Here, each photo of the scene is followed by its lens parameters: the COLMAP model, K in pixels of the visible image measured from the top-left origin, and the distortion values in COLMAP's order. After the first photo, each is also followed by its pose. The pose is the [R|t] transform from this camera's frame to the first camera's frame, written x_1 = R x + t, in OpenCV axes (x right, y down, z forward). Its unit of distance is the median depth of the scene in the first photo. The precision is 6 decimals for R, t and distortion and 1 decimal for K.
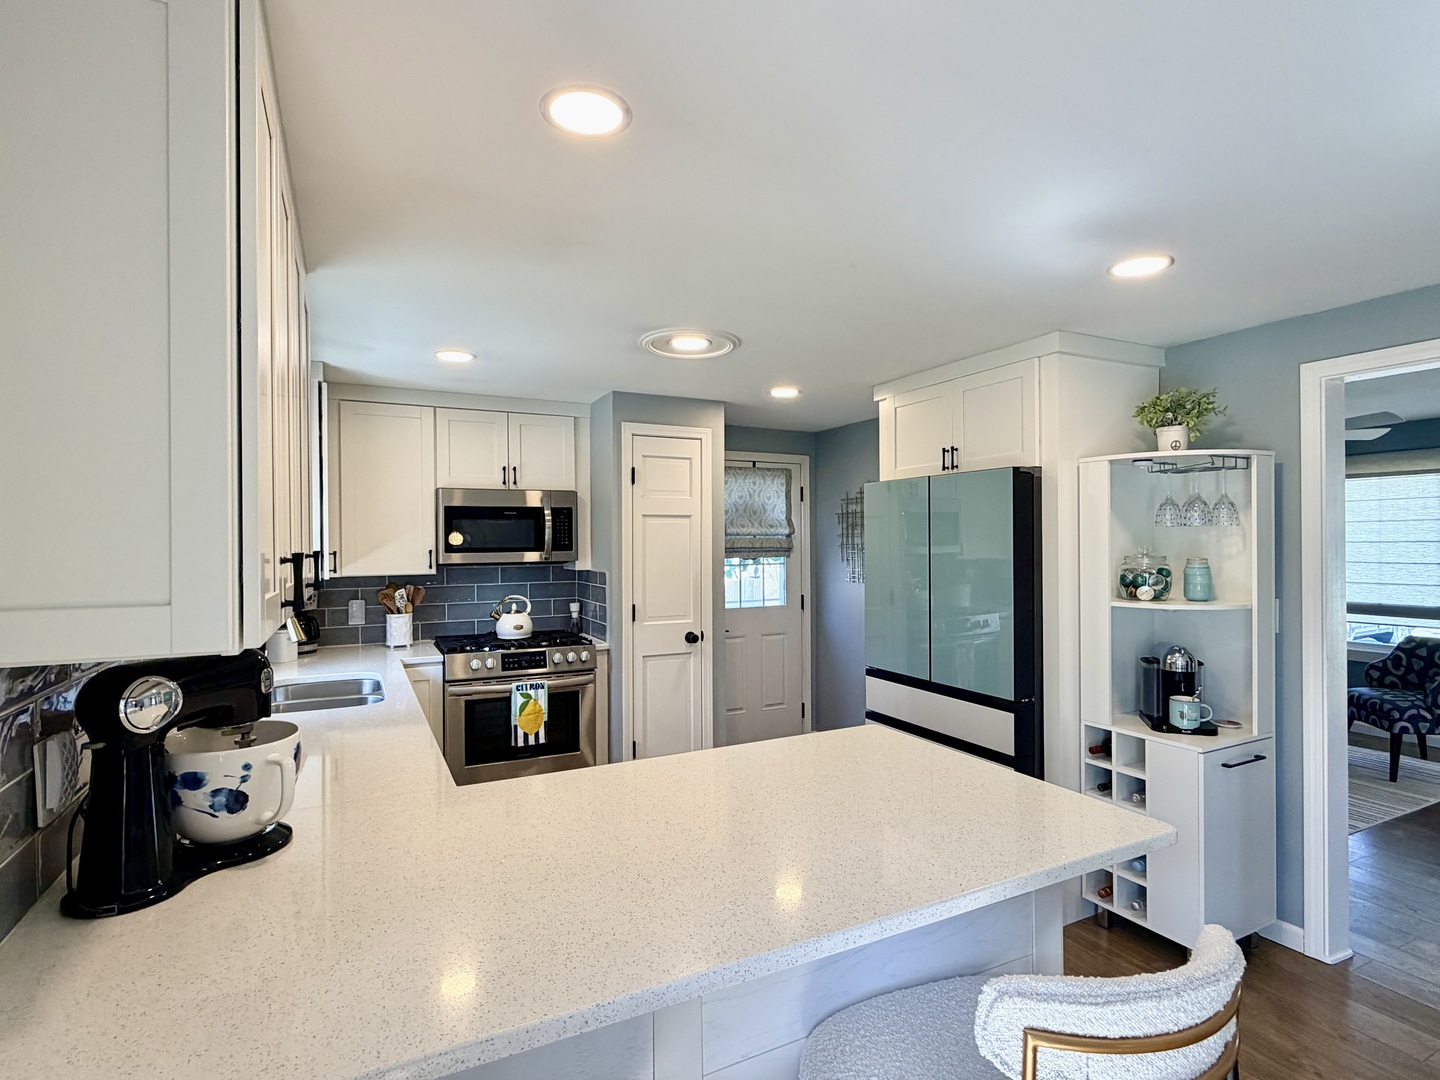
lens RADIAL K [[756.6, 0, 715.3], [0, 756.6, 537.9], [0, 0, 1]] dist [0.000950, -0.000465]
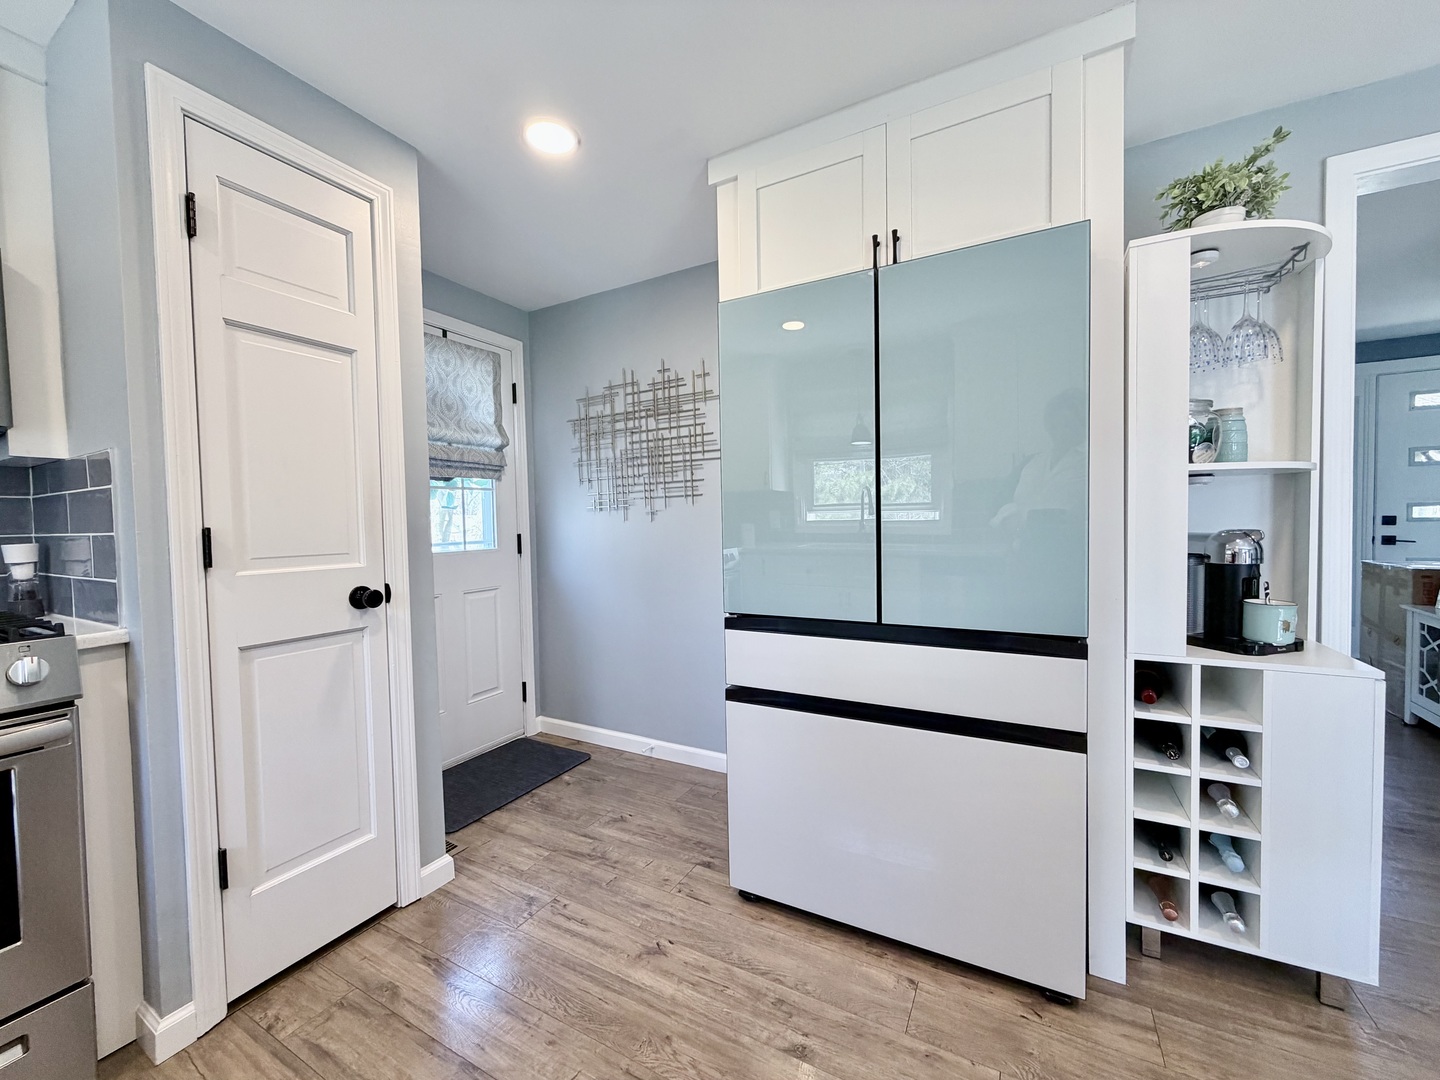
lens RADIAL K [[580.8, 0, 722.7], [0, 580.8, 541.2], [0, 0, 1]] dist [-0.000411, -0.000418]
pose [[0.819720, -0.032495, 0.571842, -0.055465], [0.016205, 0.999305, 0.033557, 0.085832], [-0.572535, -0.018241, 0.819677, 0.554498]]
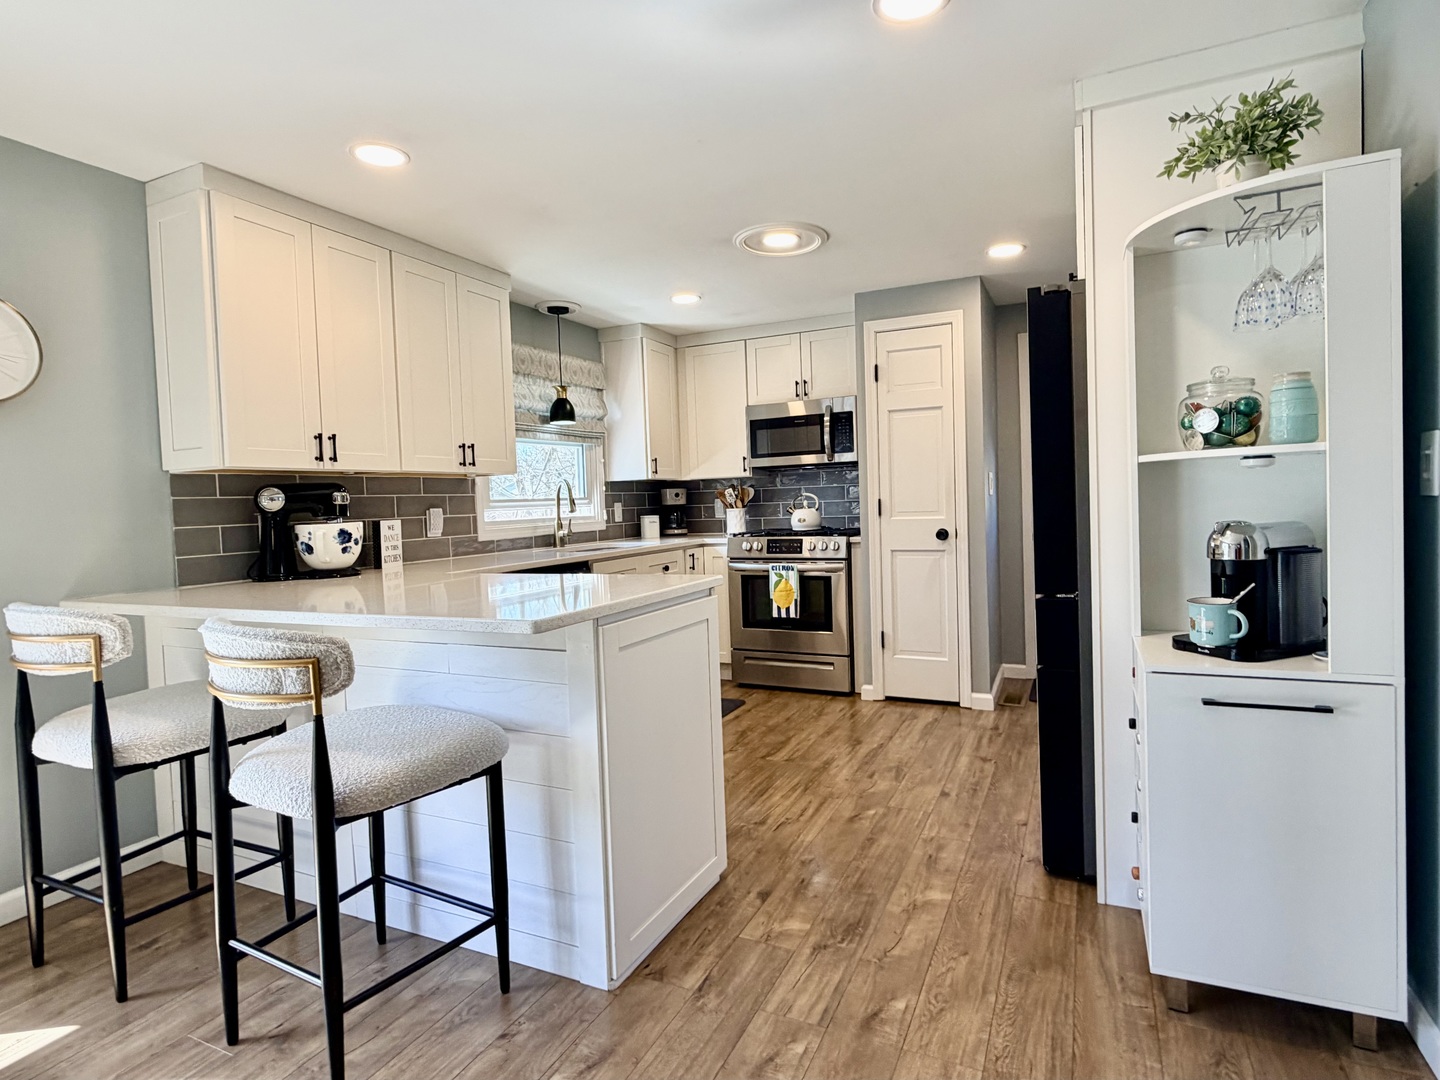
lens RADIAL K [[756.6, 0, 729.3], [0, 756.6, 537.4], [0, 0, 1]] dist [0.000950, -0.000465]
pose [[0.617668, 0.025435, -0.786027, 0.557773], [0.030396, 0.997958, 0.056179, 0.073002], [0.785851, -0.058592, 0.615634, 0.195496]]
